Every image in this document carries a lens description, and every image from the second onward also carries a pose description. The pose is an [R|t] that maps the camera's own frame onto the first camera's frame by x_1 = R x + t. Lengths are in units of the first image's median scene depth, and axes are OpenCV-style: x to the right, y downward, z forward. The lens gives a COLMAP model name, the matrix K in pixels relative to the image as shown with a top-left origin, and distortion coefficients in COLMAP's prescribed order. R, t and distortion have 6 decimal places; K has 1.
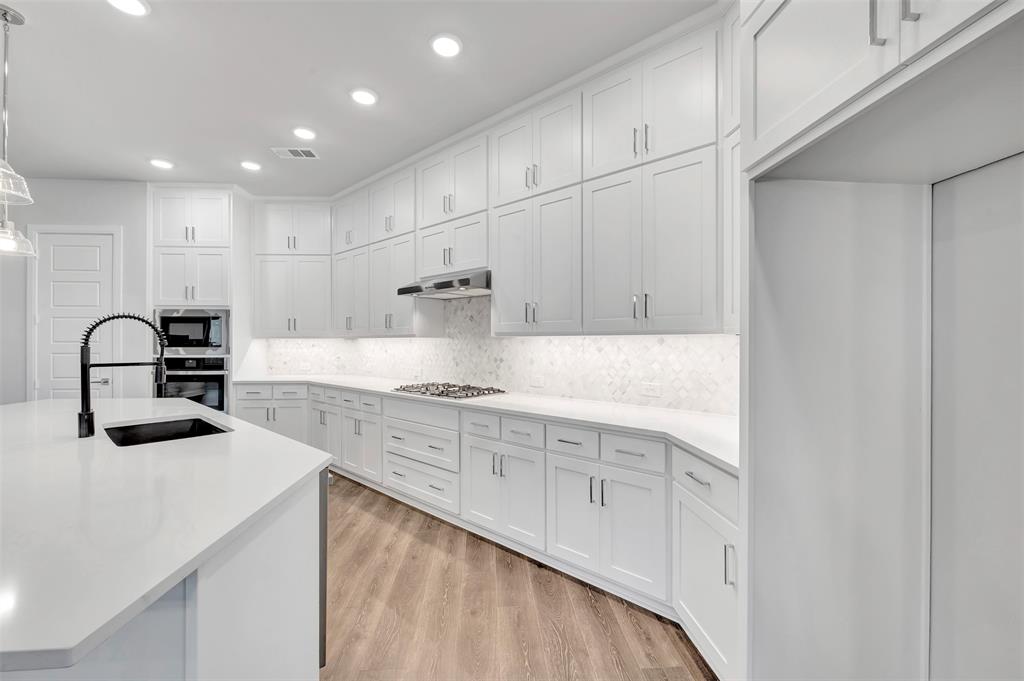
lens RADIAL K [[405.2, 0, 518.3], [0, 405.2, 340.8], [0, 0, 1]] dist [-0.000044, 0.000568]
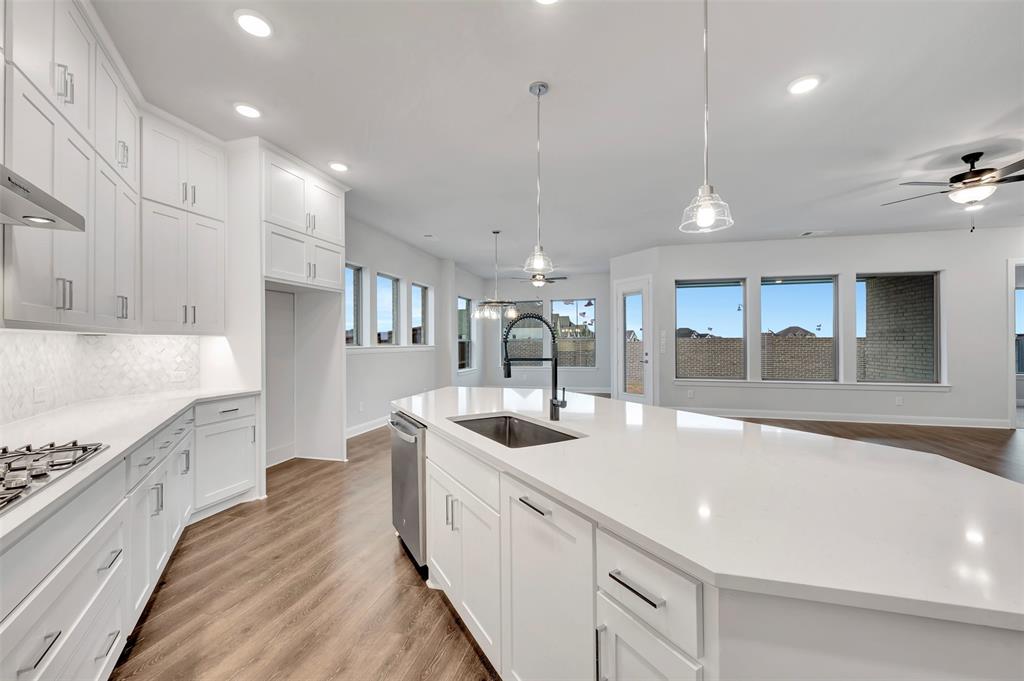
lens RADIAL K [[405.2, 0, 516.1], [0, 405.2, 340.5], [0, 0, 1]] dist [-0.000044, 0.000568]
pose [[-0.945765, 0.001573, 0.324847, -0.642936], [0.000211, 0.999991, -0.004227, 0.004928], [-0.324851, -0.003929, -0.945757, 1.029487]]
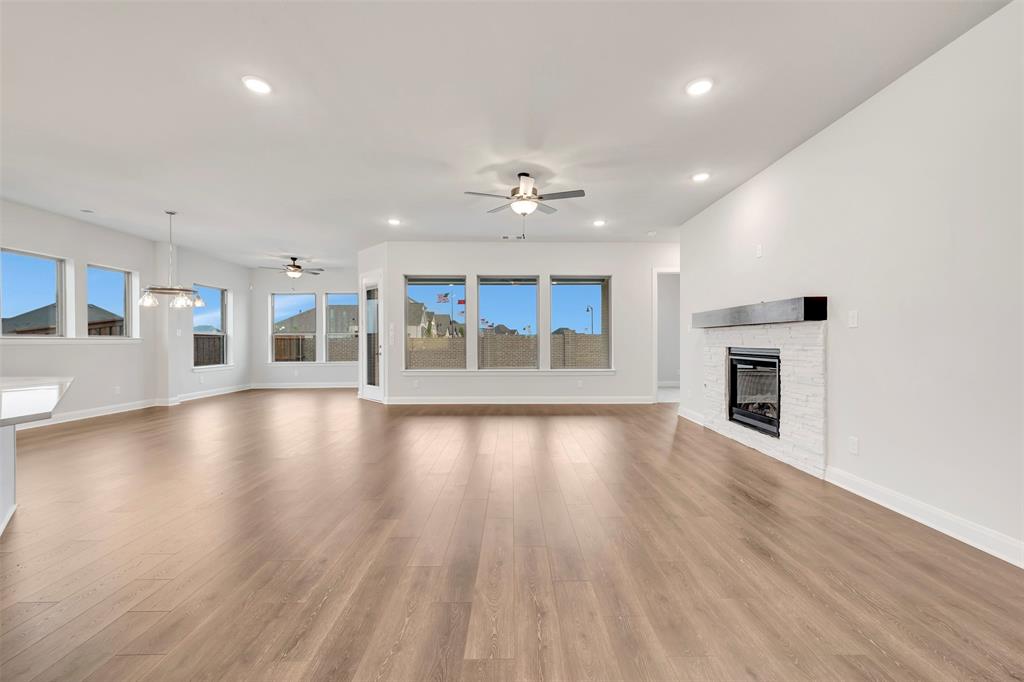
lens RADIAL K [[404.1, 0, 514.8], [0, 404.1, 340.4], [0, 0, 1]] dist [-0.002171, -0.000088]
pose [[-0.997897, 0.000746, 0.064809, -1.414204], [0.000614, 0.999998, -0.002060, 0.037492], [-0.064810, -0.002016, -0.997896, 0.917827]]
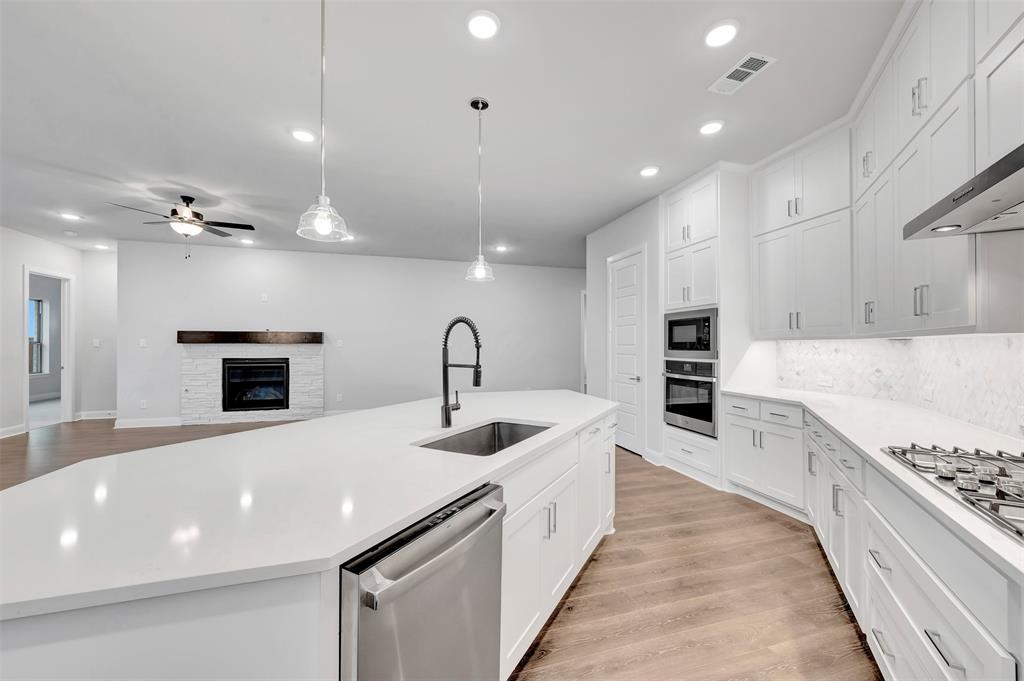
lens RADIAL K [[405.2, 0, 516.7], [0, 405.2, 343.2], [0, 0, 1]] dist [-0.000044, 0.000568]
pose [[0.214430, -0.006075, -0.976720, 0.047574], [0.002647, 0.999981, -0.005638, 0.002841], [0.976736, -0.001376, 0.214442, 0.453119]]
